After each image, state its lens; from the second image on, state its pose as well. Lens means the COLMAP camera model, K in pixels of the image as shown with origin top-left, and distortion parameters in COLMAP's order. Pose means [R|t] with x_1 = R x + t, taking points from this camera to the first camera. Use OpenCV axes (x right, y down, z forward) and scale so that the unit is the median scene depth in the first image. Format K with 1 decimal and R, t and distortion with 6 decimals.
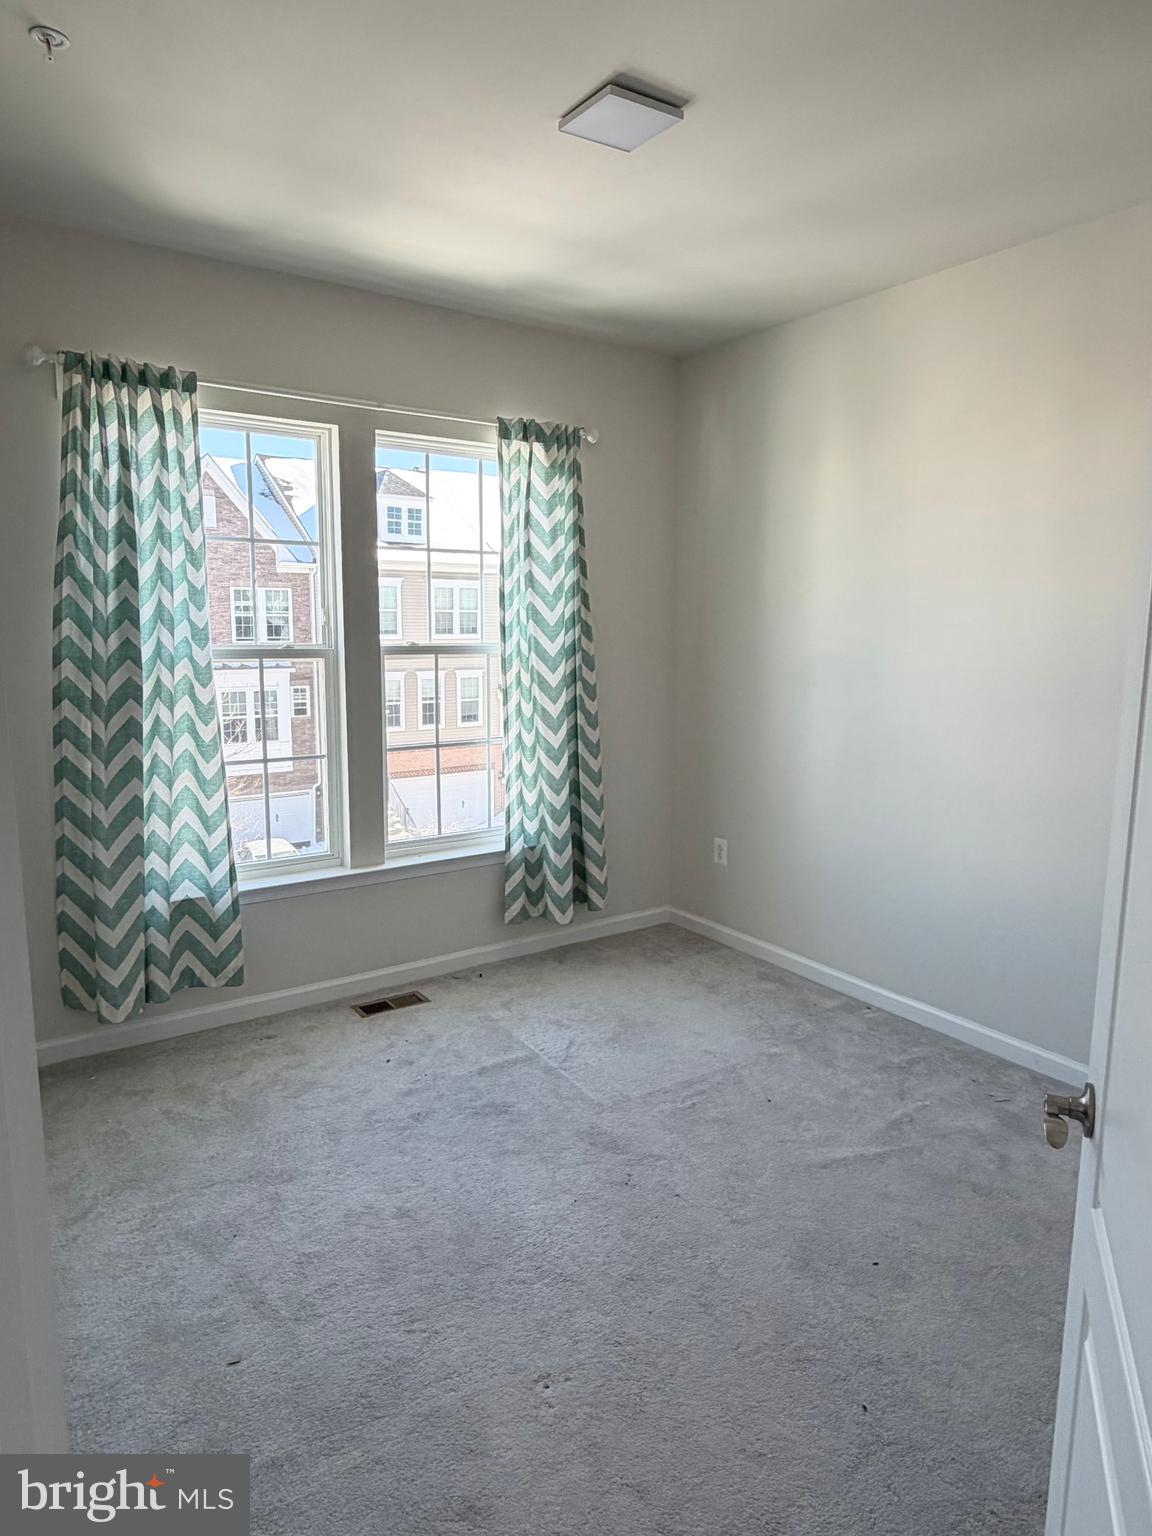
lens RADIAL K [[963.8, 0, 578.8], [0, 963.8, 771.7], [0, 0, 1]] dist [0.001228, 0.001335]
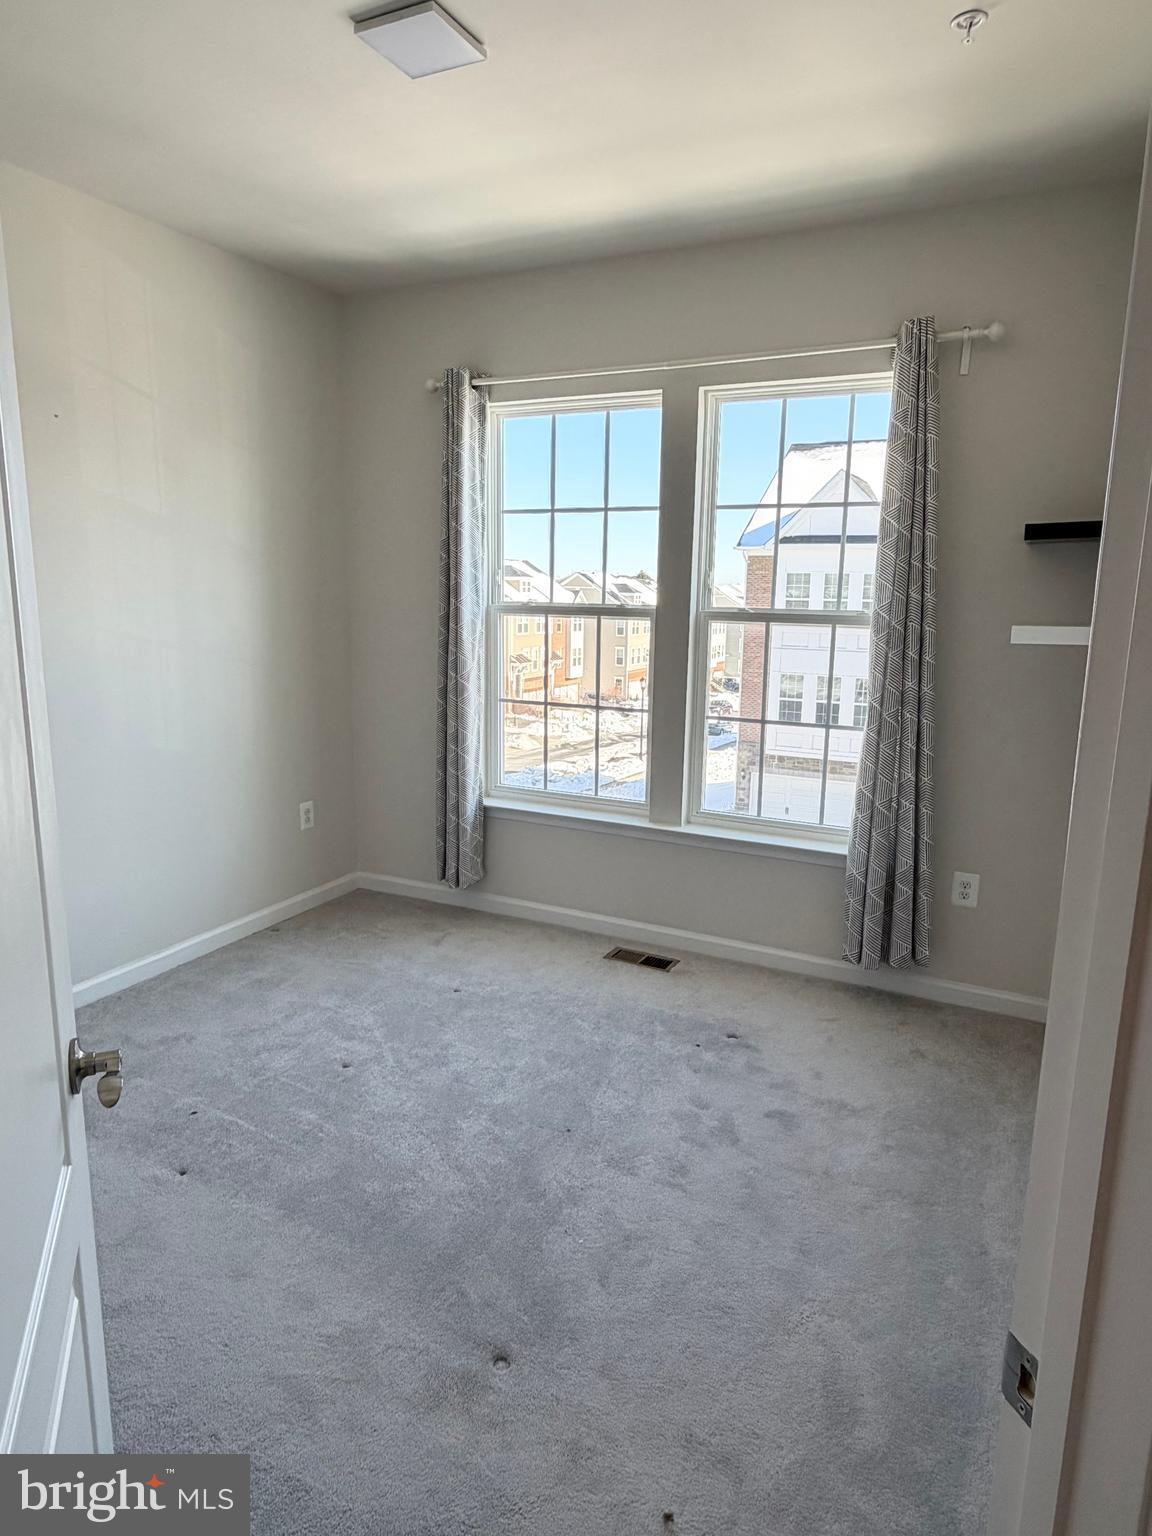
lens RADIAL K [[963.8, 0, 580.4], [0, 963.8, 766.0], [0, 0, 1]] dist [0.001228, 0.001335]
pose [[0.454213, 0.172278, -0.874077, 0.618447], [-0.148761, 0.982016, 0.116249, -0.067735], [0.878385, 0.077226, 0.471673, 0.433272]]
